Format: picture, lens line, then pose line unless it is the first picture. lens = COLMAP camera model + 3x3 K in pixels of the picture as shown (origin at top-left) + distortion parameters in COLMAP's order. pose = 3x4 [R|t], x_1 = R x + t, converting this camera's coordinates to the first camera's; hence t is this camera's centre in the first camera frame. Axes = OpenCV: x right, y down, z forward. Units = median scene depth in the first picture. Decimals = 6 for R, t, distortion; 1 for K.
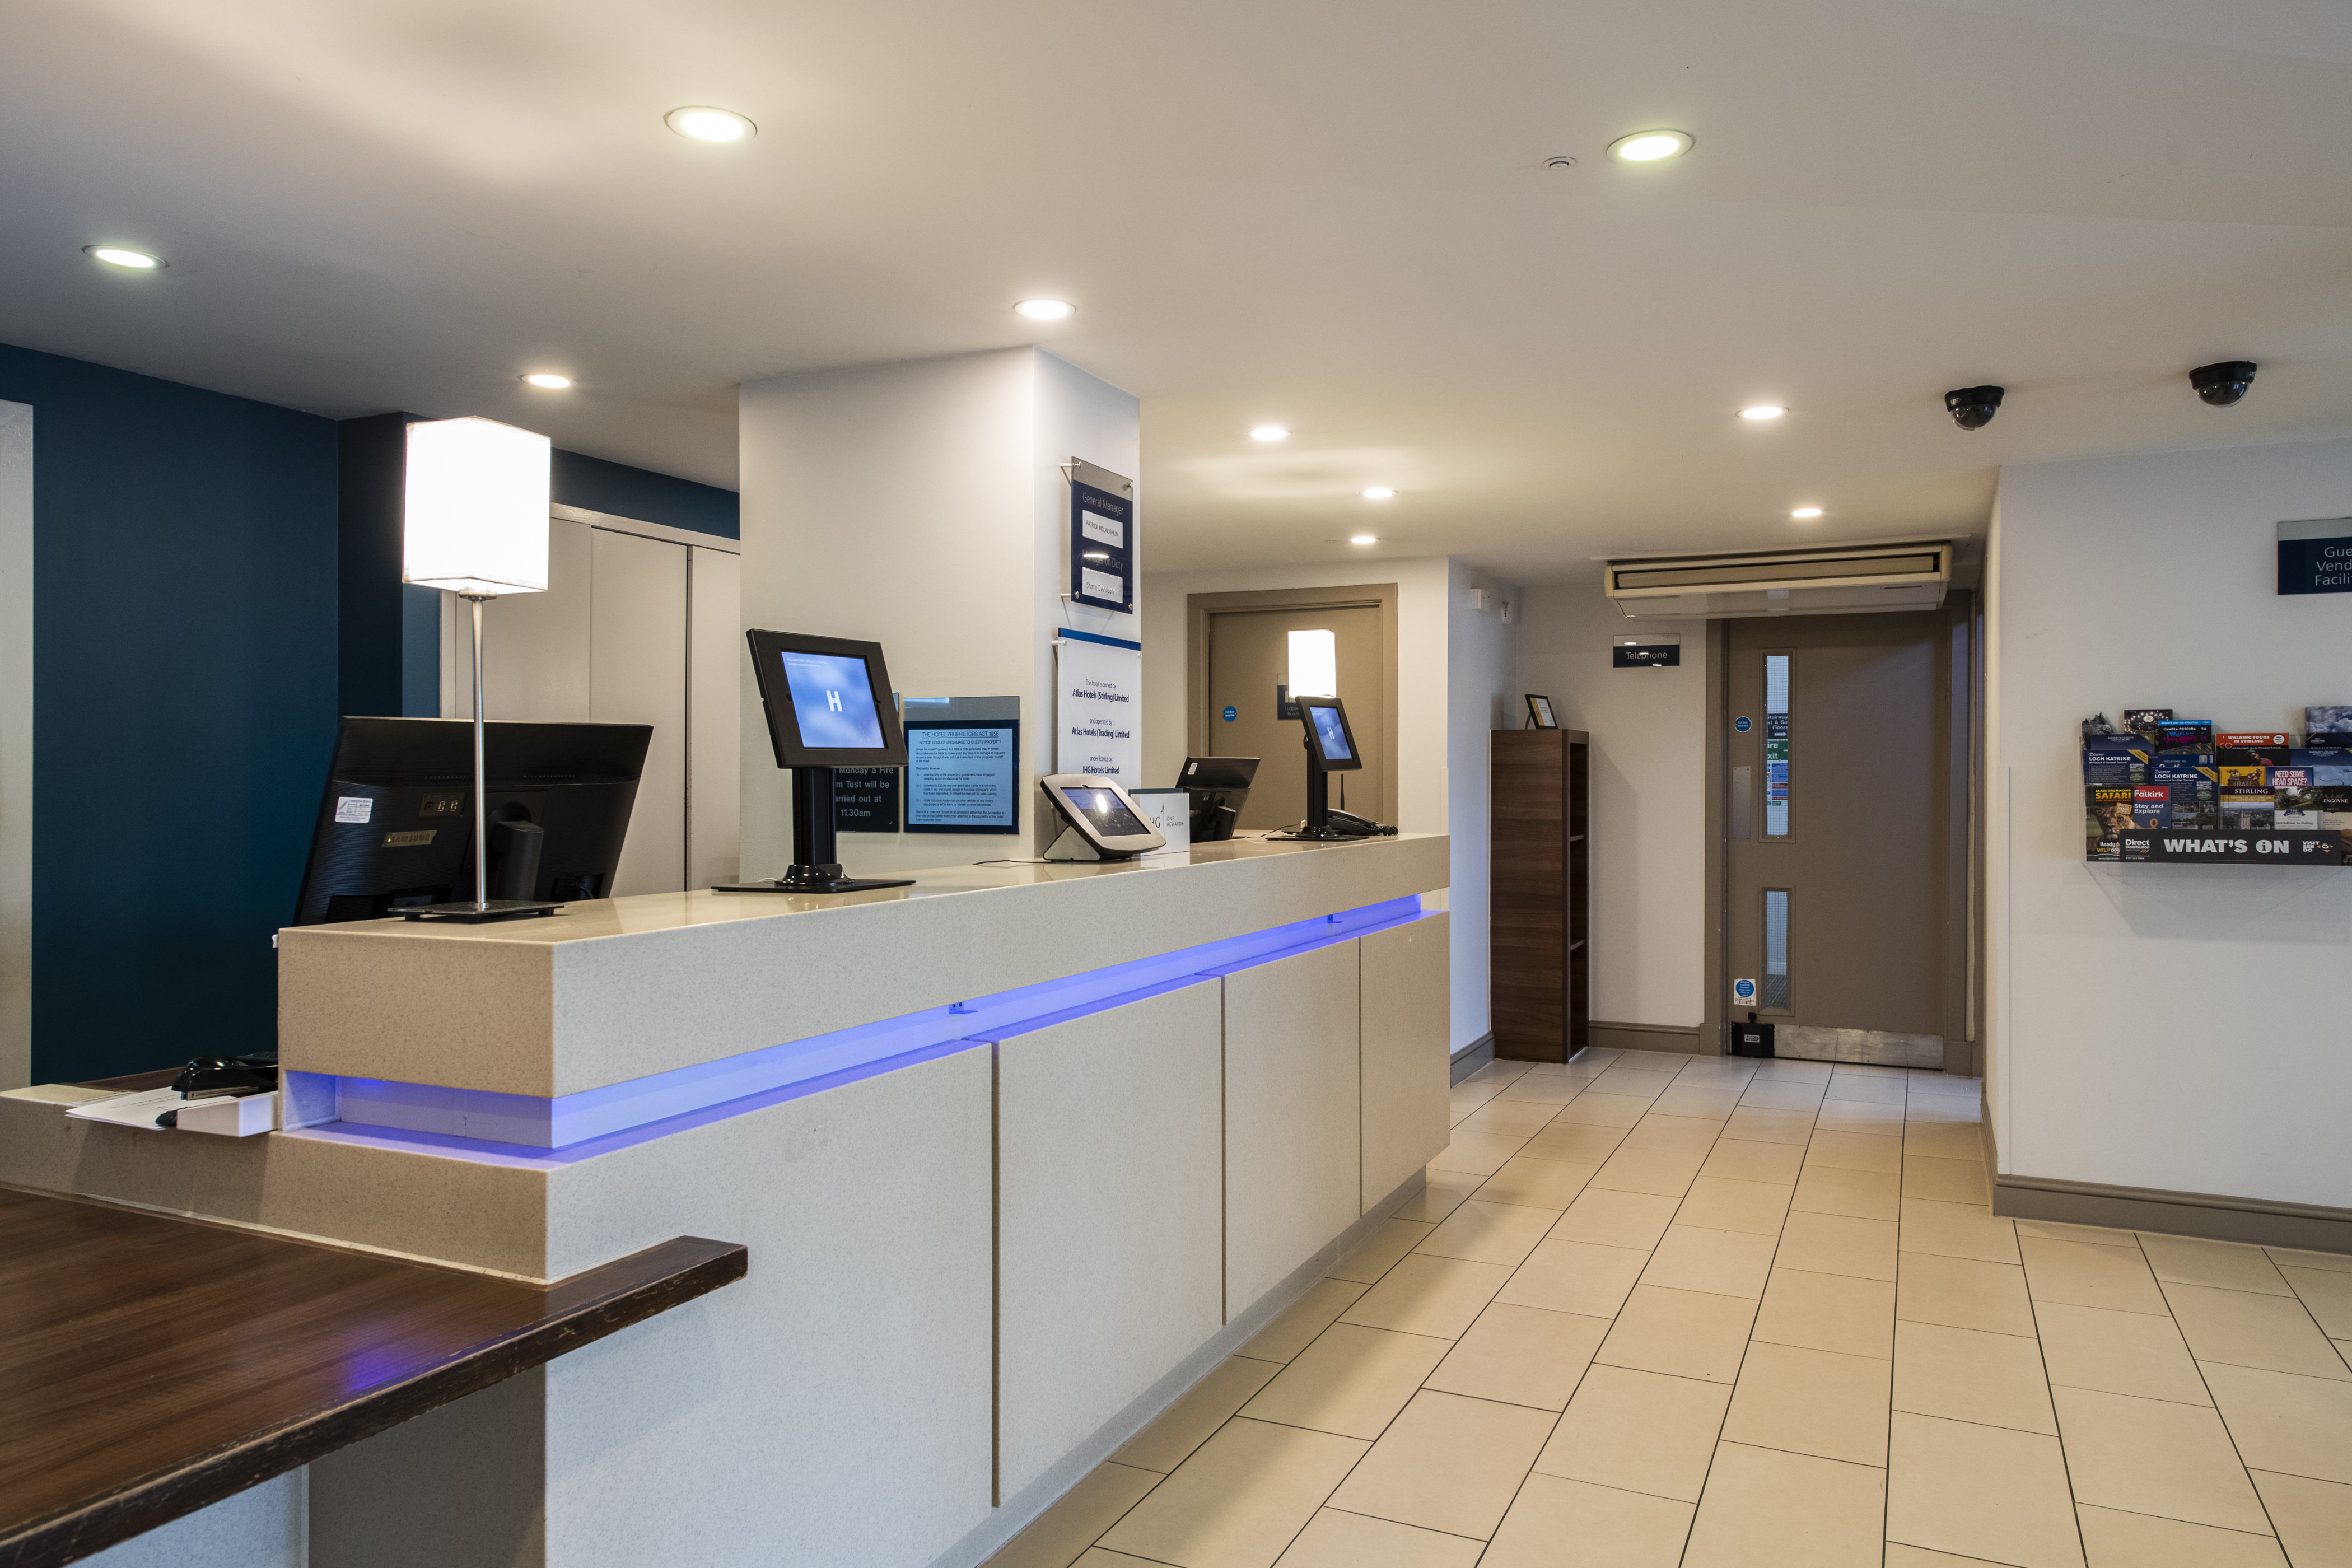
lens RADIAL K [[1602.0, 0, 1169.3], [0, 1602.0, 769.1], [0, 0, 1]] dist [0.026622, -0.004816]
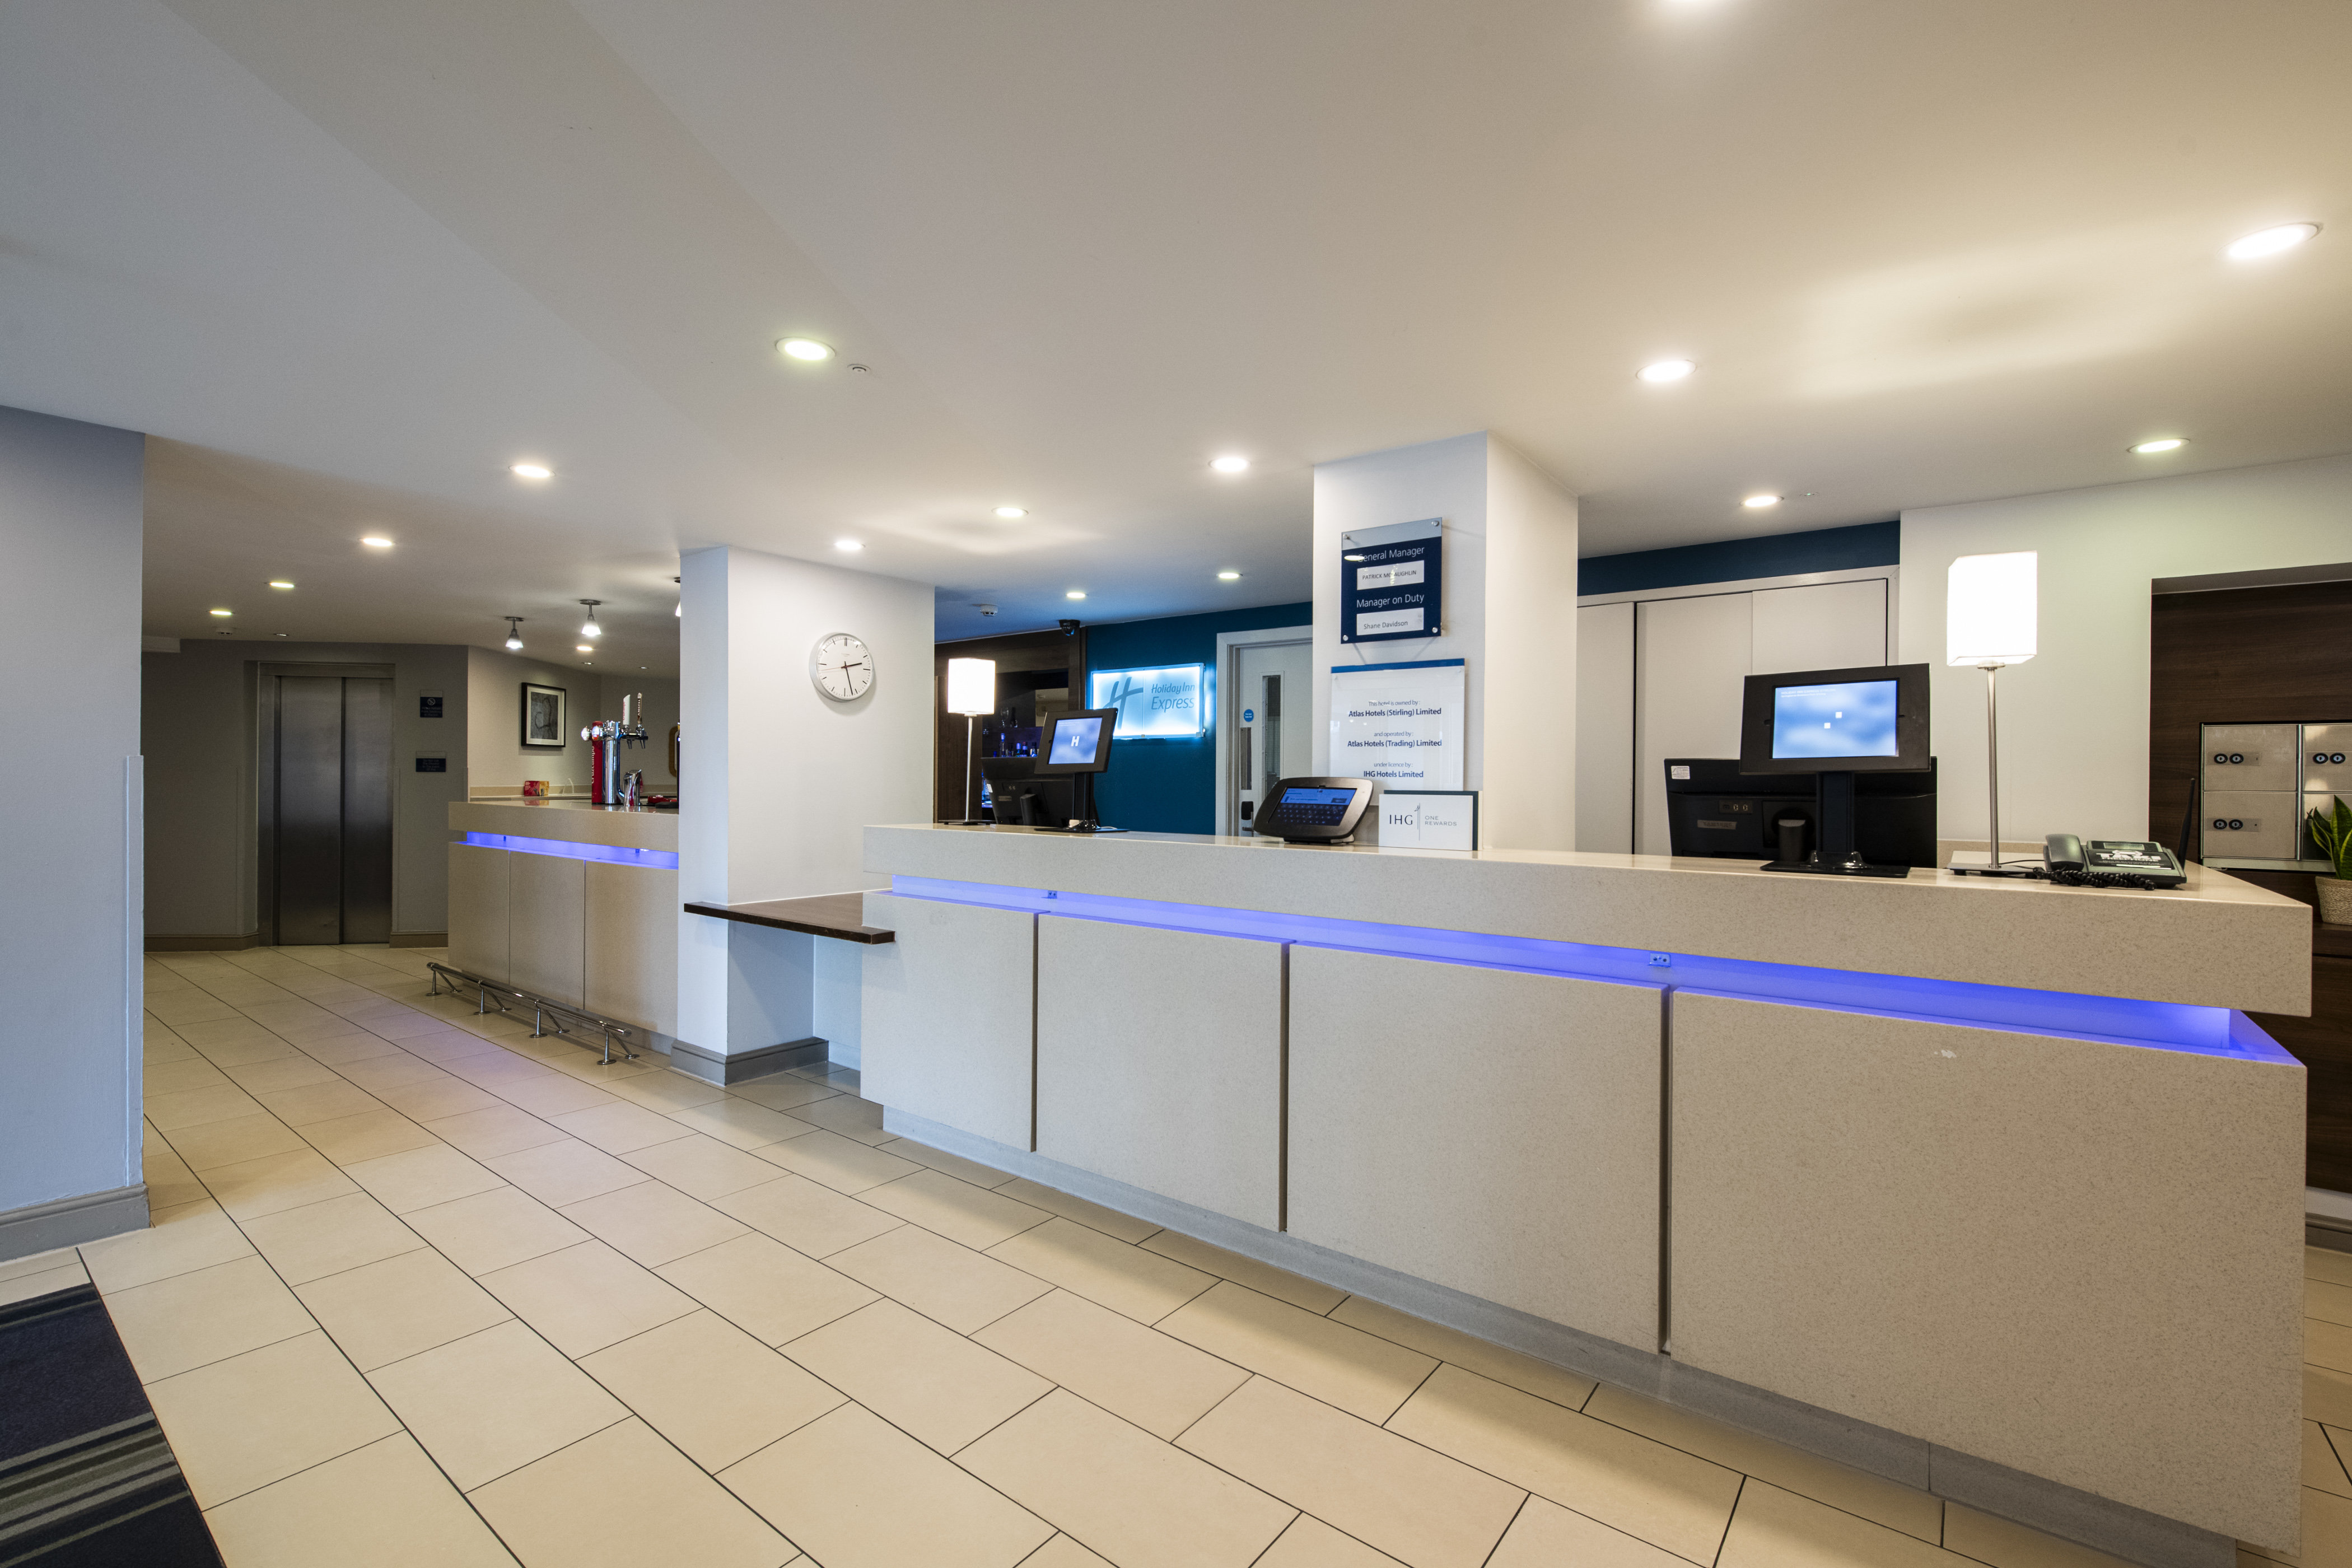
lens RADIAL K [[1023.8, 0, 1183.0], [0, 1023.8, 777.1], [0, 0, 1]] dist [-0.004109, -0.002515]
pose [[-0.222410, -0.008690, -0.974914, 0.388698], [-0.006094, 0.999953, -0.007523, 0.005078], [0.974934, 0.004268, -0.222453, 0.531202]]
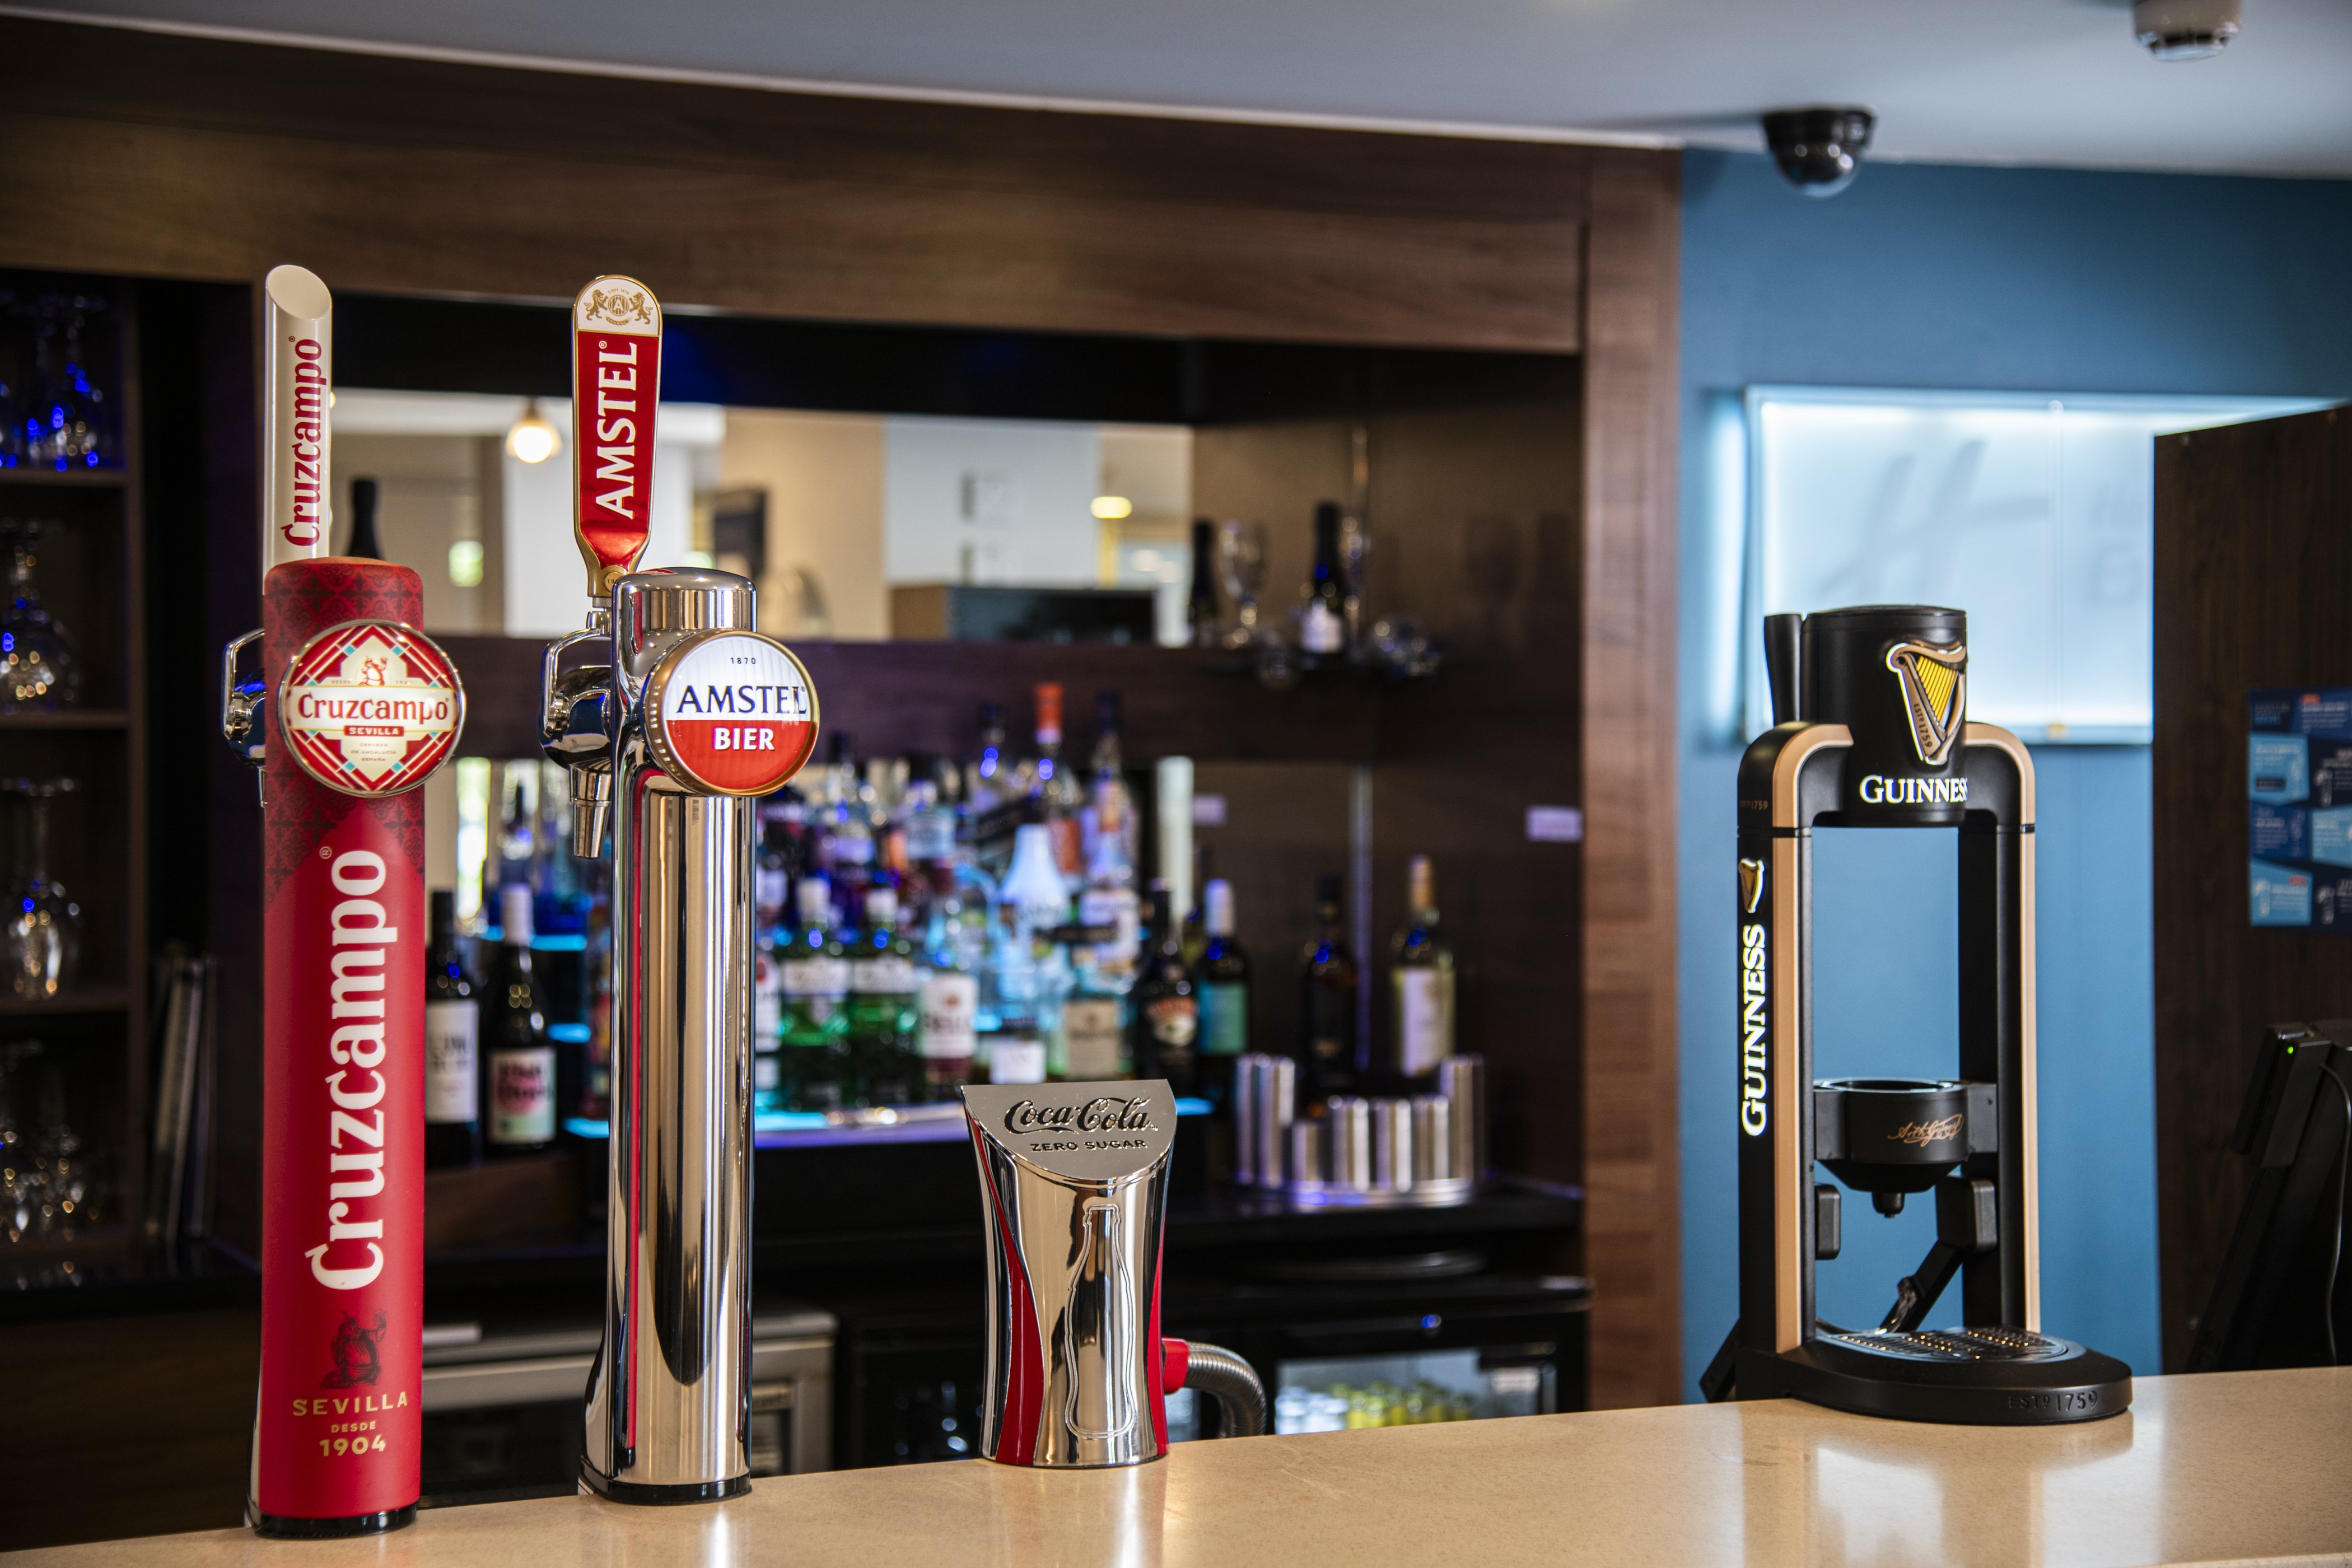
lens RADIAL K [[3792.4, 0, 1181.9], [0, 3792.4, 777.7], [0, 0, 1]] dist [0.249738, 0.000000]
pose [[0.749703, -0.004679, -0.661758, -0.118735], [0.007961, 0.999966, 0.001949, -0.029724], [0.661727, -0.006729, 0.749715, -0.318031]]
